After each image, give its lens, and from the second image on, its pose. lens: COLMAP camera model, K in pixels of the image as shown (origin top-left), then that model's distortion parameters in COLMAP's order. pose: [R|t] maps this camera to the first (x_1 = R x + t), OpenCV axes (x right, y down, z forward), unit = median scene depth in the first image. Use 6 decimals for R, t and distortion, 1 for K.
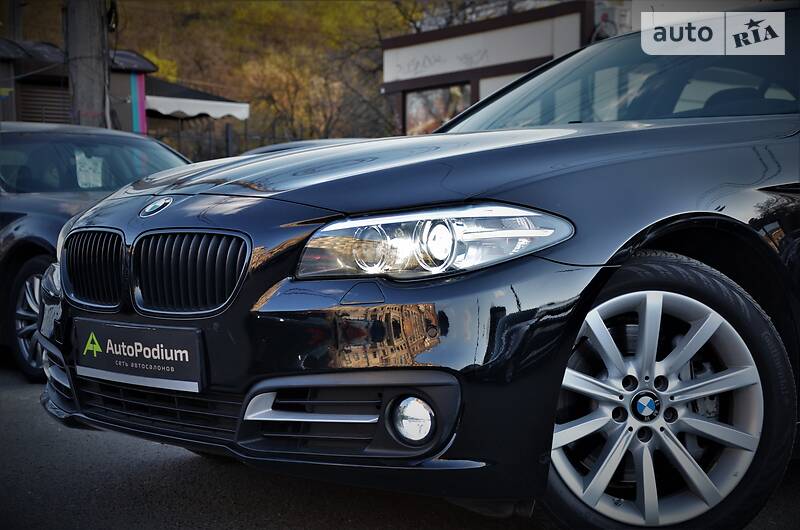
lens RADIAL K [[1432.6, 0, 400.0], [0, 1432.6, 265.0], [0, 0, 1]] dist [-0.021985, -0.039935]
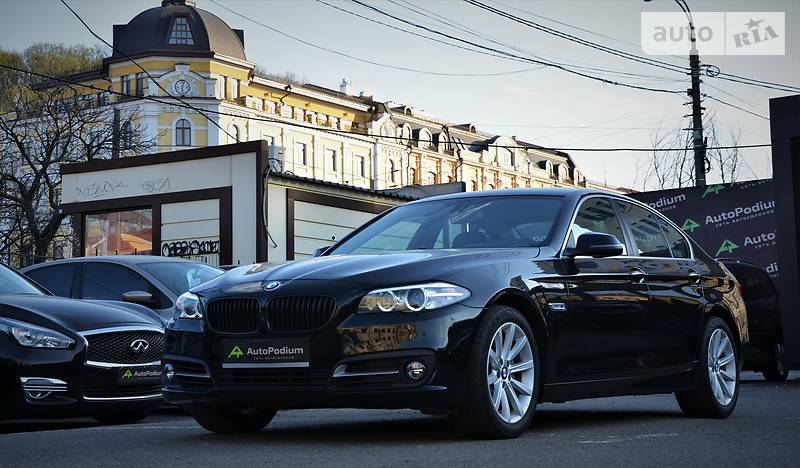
lens RADIAL K [[1629.2, 0, 400.0], [0, 1629.2, 234.0], [0, 0, 1]] dist [0.040492, 0.121743]
pose [[0.956203, 0.008780, 0.292571, -0.788961], [0.021154, 0.994863, -0.098994, 0.144466], [-0.291938, 0.100847, 0.951106, -1.566774]]
